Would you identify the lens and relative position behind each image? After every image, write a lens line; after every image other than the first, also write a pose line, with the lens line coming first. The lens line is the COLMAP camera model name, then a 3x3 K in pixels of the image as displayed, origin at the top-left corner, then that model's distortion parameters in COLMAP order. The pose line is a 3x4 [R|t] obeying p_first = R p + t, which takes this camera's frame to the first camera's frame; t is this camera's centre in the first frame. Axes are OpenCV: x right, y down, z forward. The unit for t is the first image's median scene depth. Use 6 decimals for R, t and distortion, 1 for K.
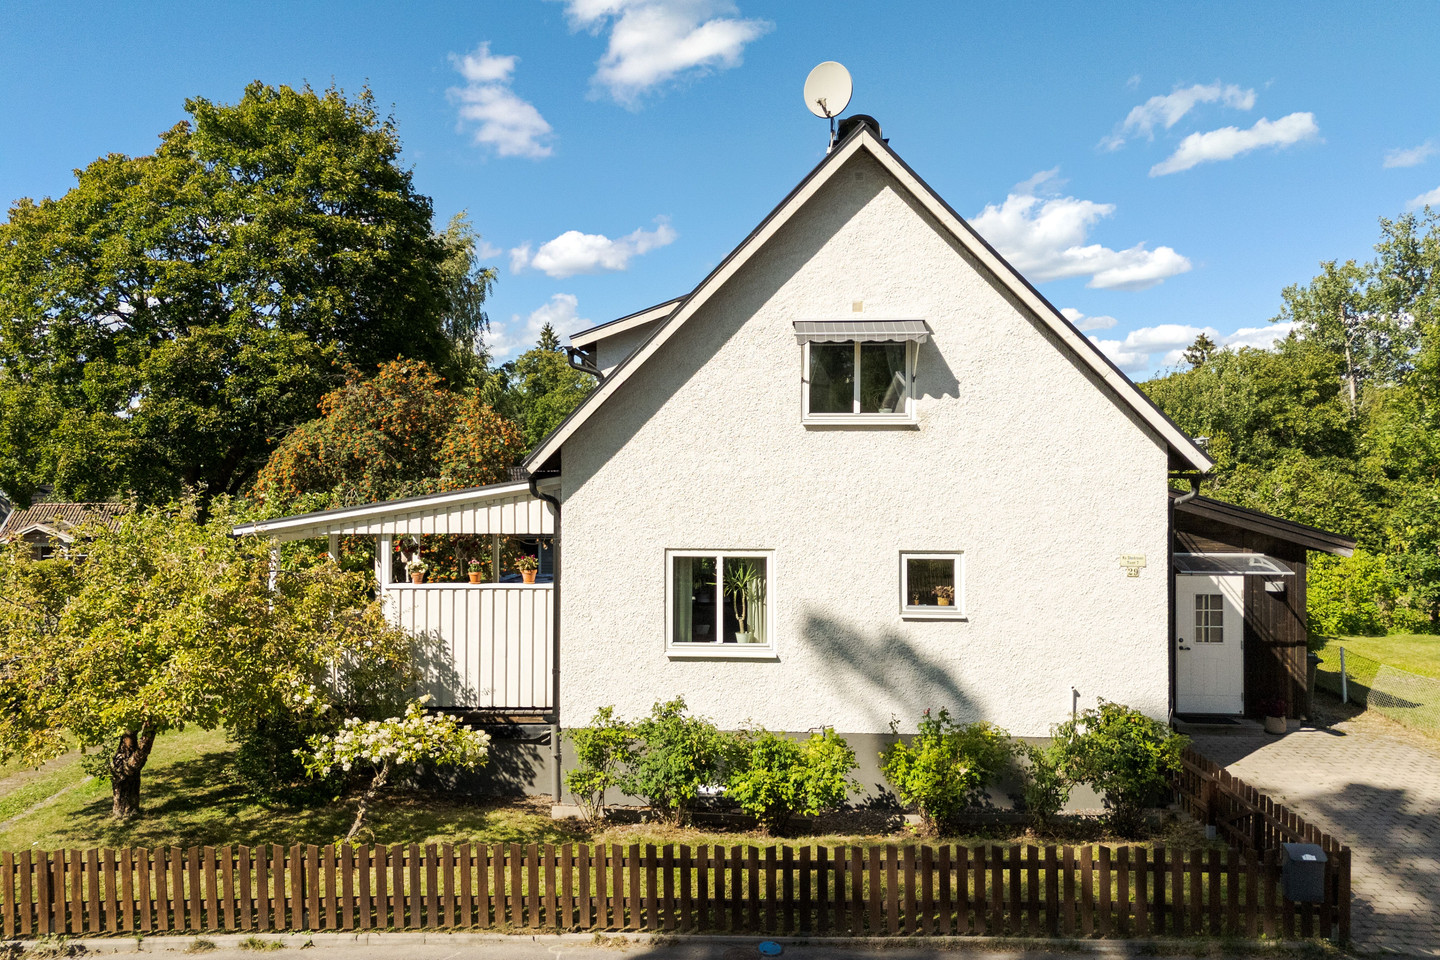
lens RADIAL K [[1112.4, 0, 760.5], [0, 1112.4, 461.6], [0, 0, 1]] dist [0.012918, -0.004450]
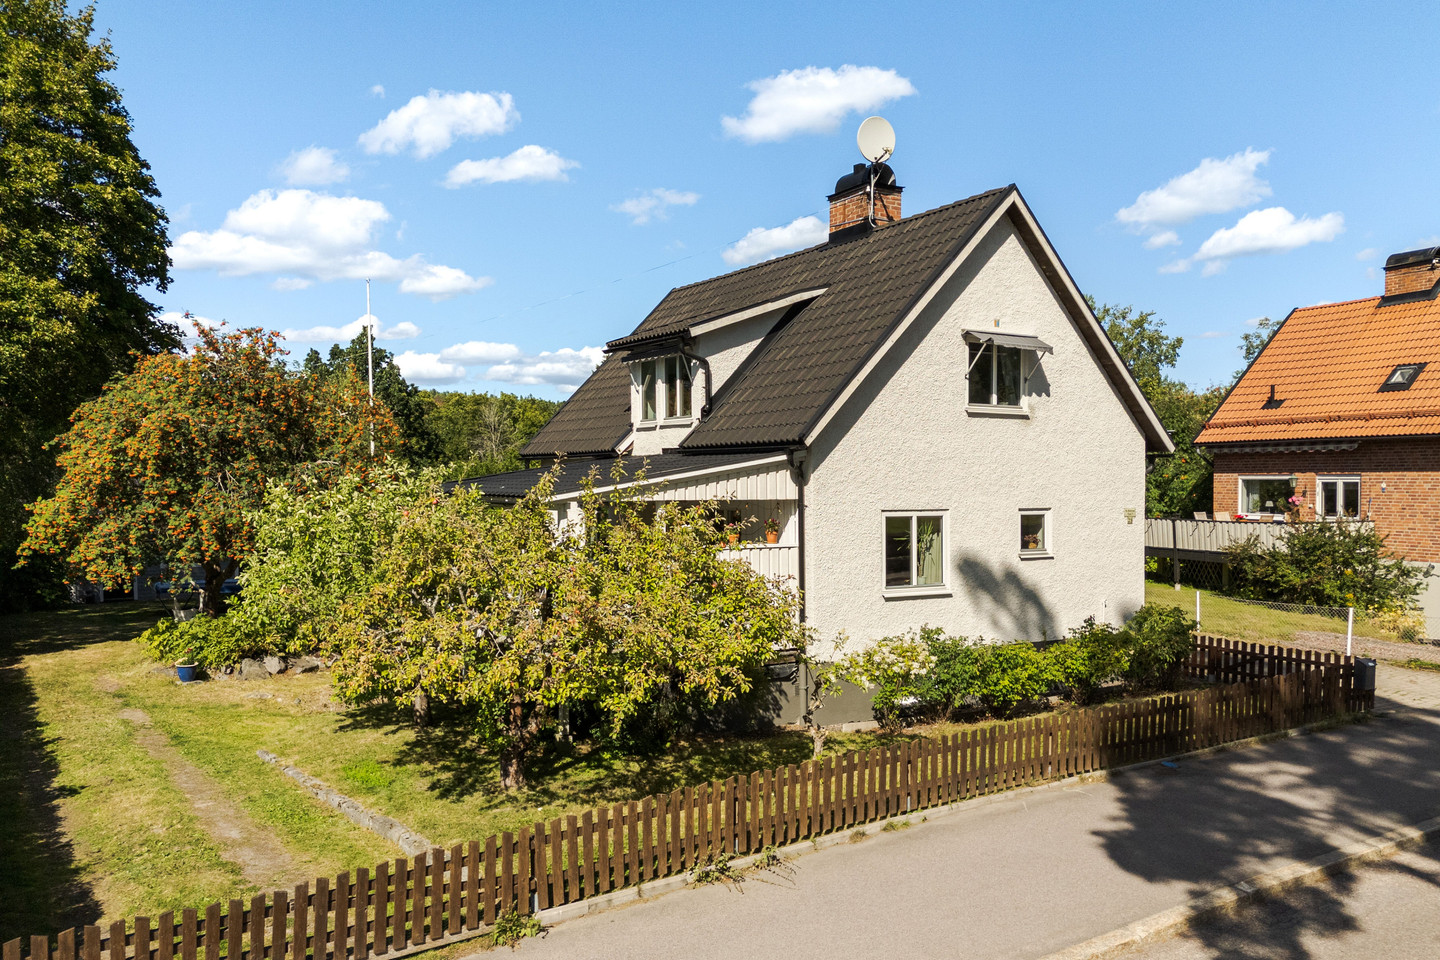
lens RADIAL K [[1061.7, 0, 775.0], [0, 1061.7, 523.3], [0, 0, 1]] dist [0.013996, 0.002461]
pose [[0.823491, -0.023469, 0.566844, -0.845038], [-0.002850, 0.998960, 0.045501, 0.040269], [-0.567323, -0.039085, 0.822567, 0.104940]]
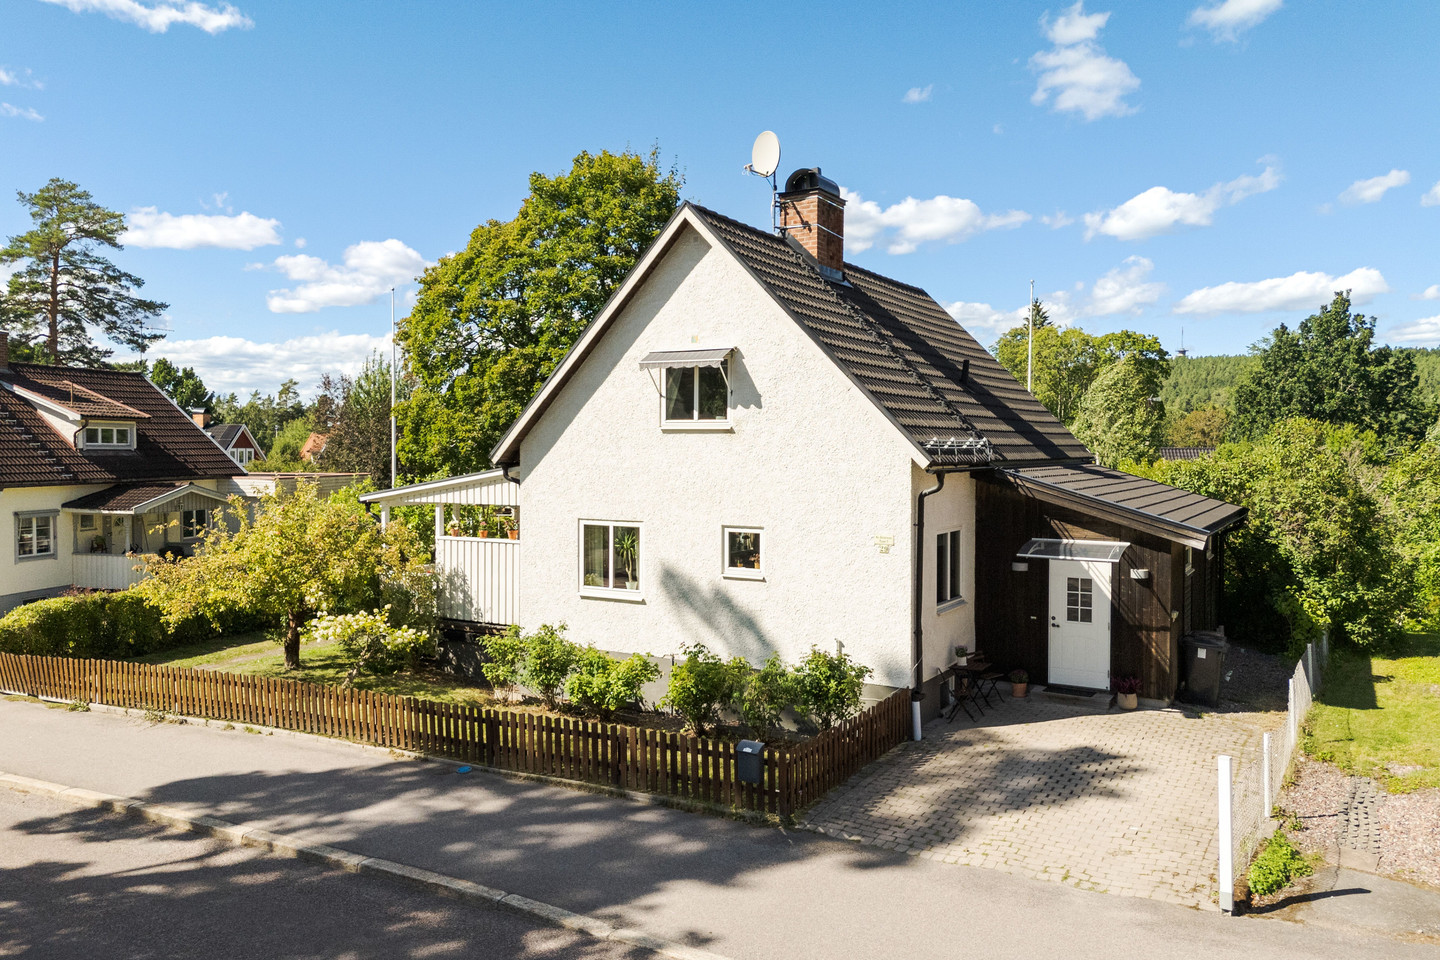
lens RADIAL K [[1112.4, 0, 760.5], [0, 1112.4, 461.6], [0, 0, 1]] dist [0.012918, -0.004450]
pose [[0.891792, 0.009753, -0.452340, 0.751674], [-0.001024, 0.999809, 0.019539, -0.020056], [0.452444, -0.016962, 0.891632, -0.142608]]
